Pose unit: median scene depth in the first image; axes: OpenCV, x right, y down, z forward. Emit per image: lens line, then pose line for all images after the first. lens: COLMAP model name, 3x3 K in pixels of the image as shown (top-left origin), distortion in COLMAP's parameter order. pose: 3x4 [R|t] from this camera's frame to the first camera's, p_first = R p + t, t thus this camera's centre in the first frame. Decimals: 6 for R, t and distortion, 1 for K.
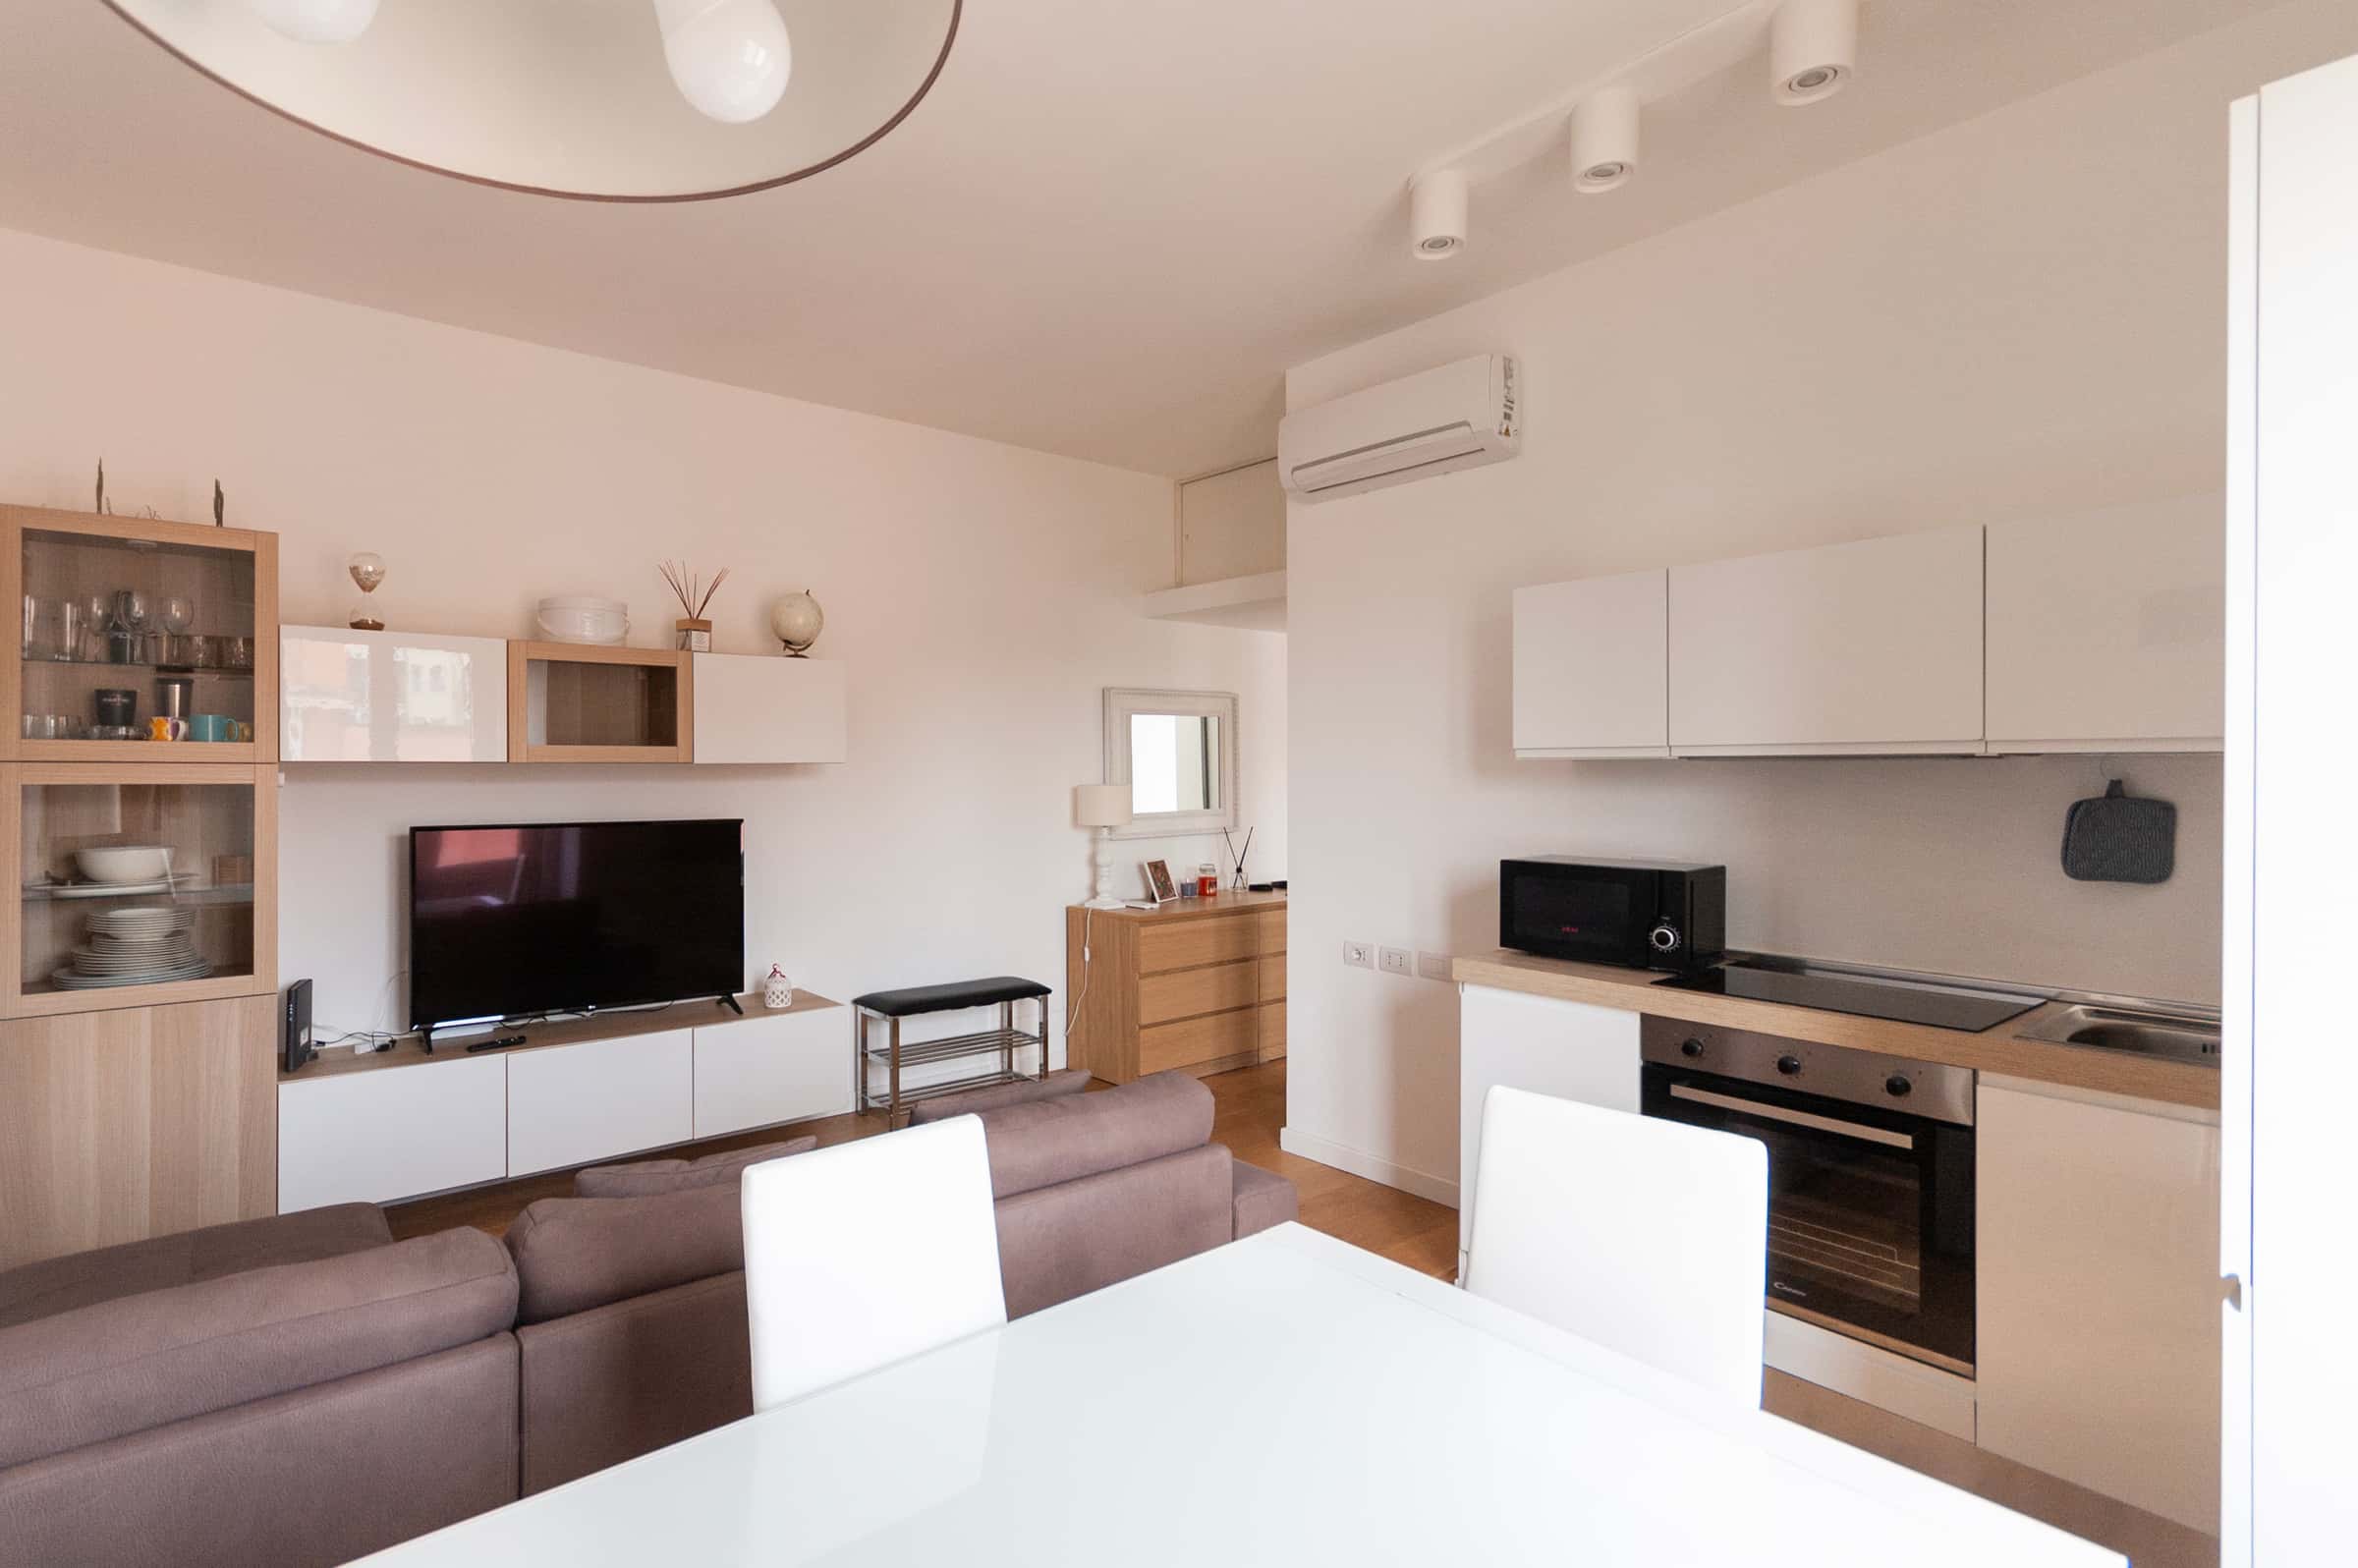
lens RADIAL K [[1150.9, 0, 1177.9], [0, 1150.9, 773.5], [0, 0, 1]] dist [-0.004745, -0.000187]
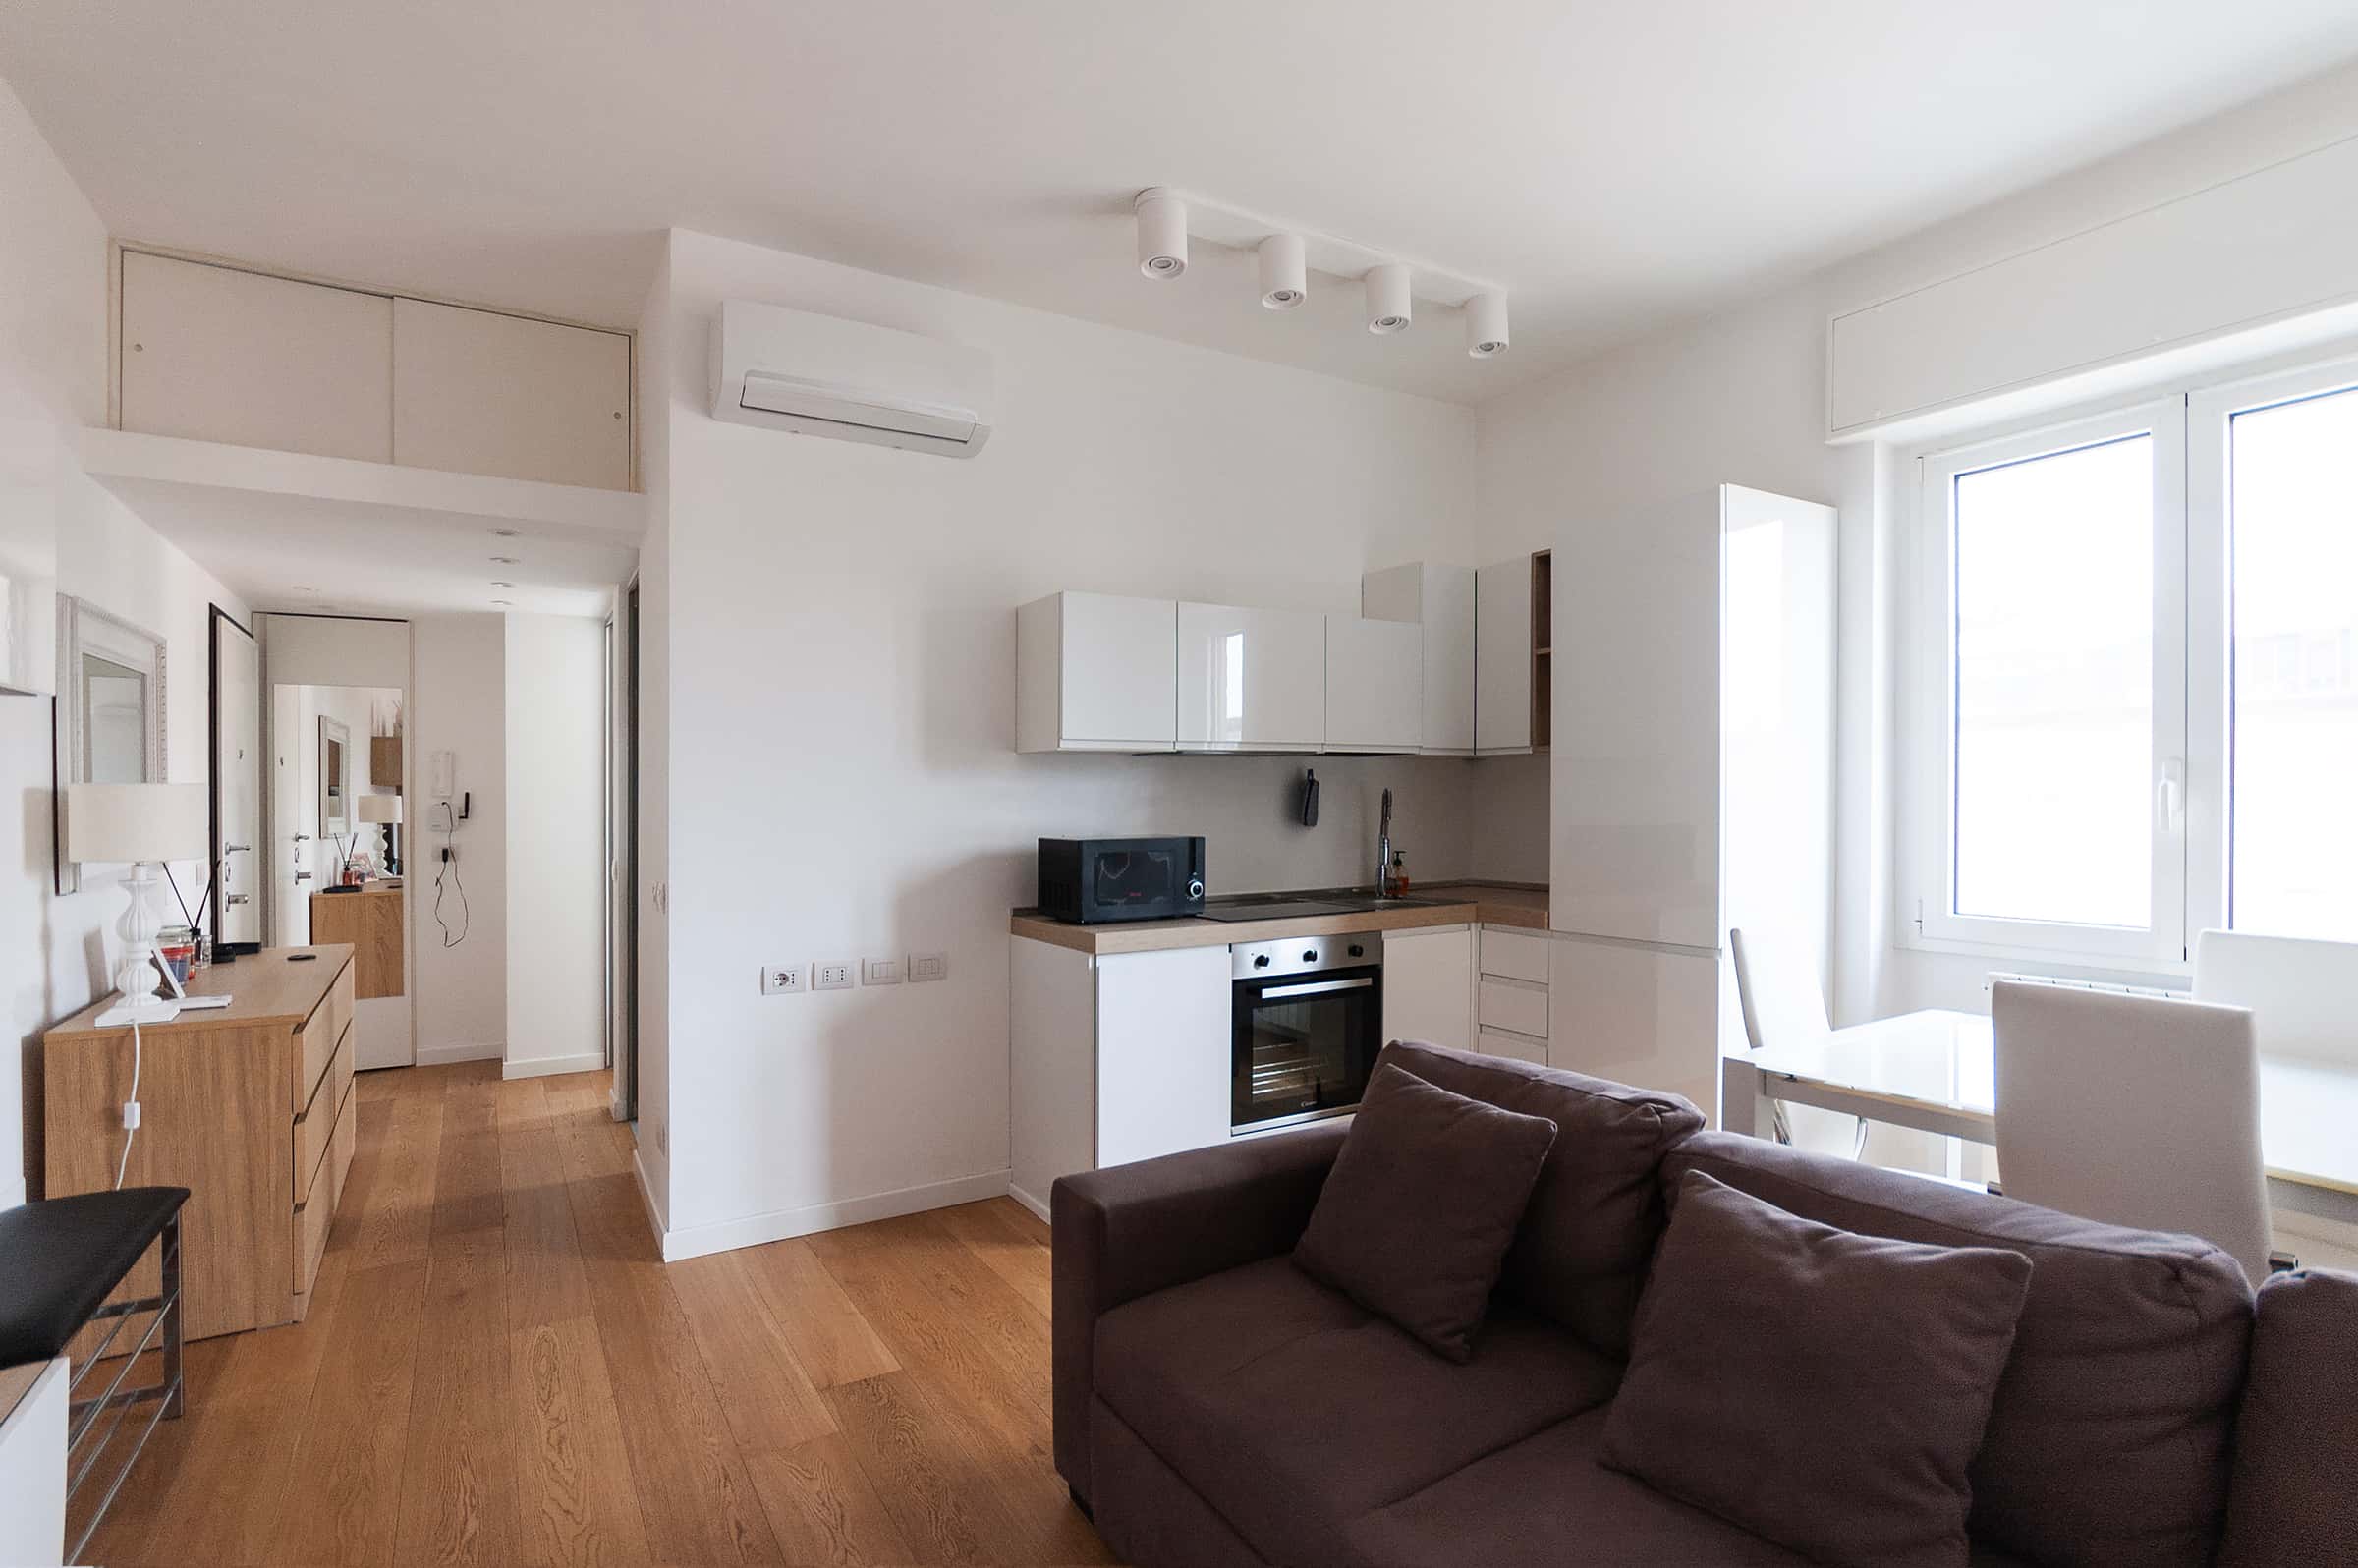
lens RADIAL K [[1150.9, 0, 1180.0], [0, 1150.9, 792.0], [0, 0, 1]] dist [-0.004745, -0.000187]
pose [[0.178986, -0.007307, 0.983824, -0.641331], [0.011084, 0.999924, 0.005410, 0.020041], [-0.983789, 0.009936, 0.179053, 0.585029]]
